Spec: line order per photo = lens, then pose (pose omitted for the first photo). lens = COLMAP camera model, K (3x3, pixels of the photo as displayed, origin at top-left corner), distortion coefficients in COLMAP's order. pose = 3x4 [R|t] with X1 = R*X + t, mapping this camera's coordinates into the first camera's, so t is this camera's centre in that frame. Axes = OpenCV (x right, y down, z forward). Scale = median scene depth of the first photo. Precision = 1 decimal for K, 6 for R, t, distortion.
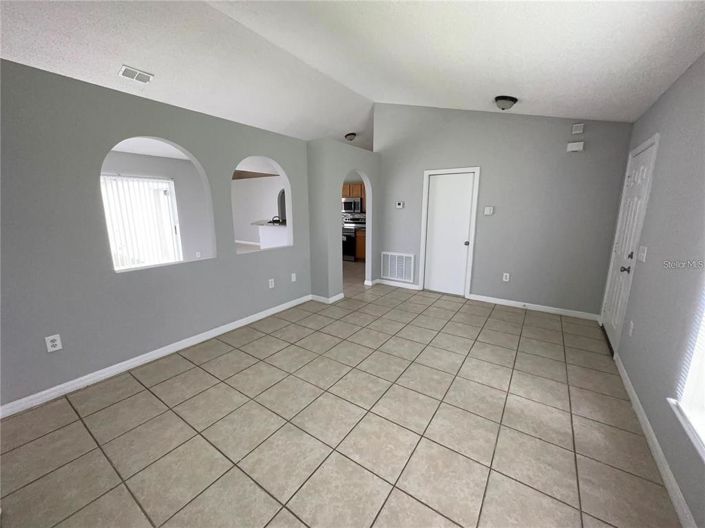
lens RADIAL K [[281.7, 0, 352.5], [0, 281.7, 264.0], [0, 0, 1]] dist [-0.001111, -0.000304]
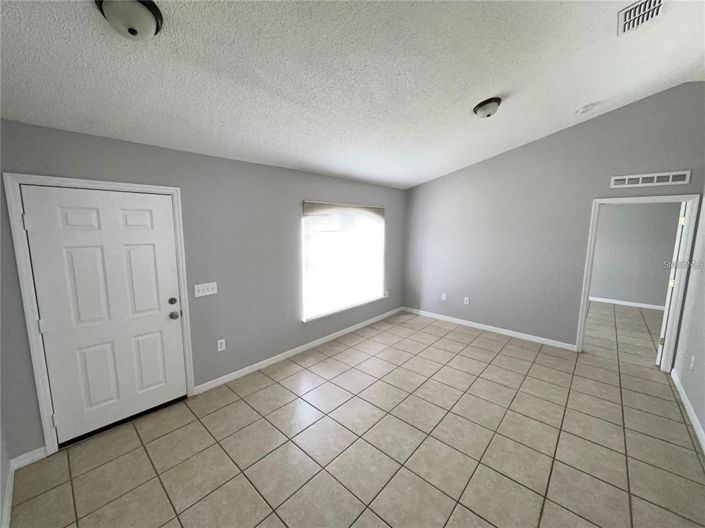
lens RADIAL K [[281.7, 0, 352.5], [0, 281.7, 264.0], [0, 0, 1]] dist [-0.001111, -0.000304]
pose [[-0.991645, -0.020876, 0.127294, 0.230443], [0.022289, 0.944245, 0.328489, -0.467079], [-0.127054, 0.328582, -0.935891, 1.802341]]
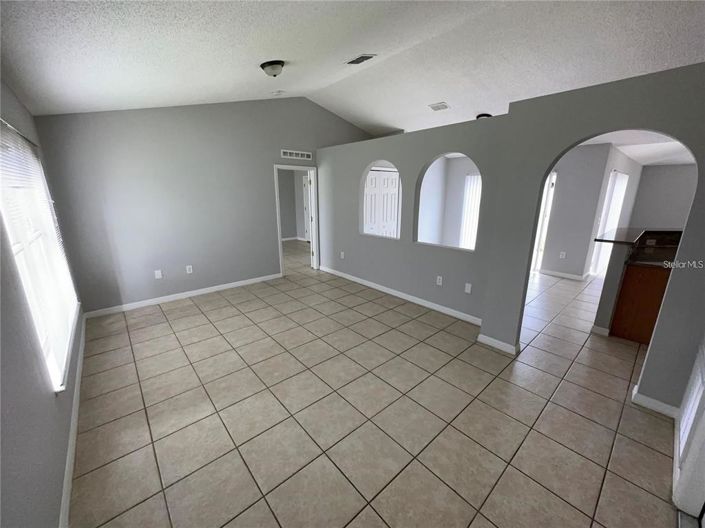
lens RADIAL K [[281.7, 0, 352.5], [0, 281.7, 264.0], [0, 0, 1]] dist [-0.001111, -0.000304]
pose [[-0.244303, 0.242650, -0.938849, 1.034976], [-0.193004, 0.936647, 0.292304, -0.317469], [0.950298, 0.252612, -0.181994, 1.268257]]
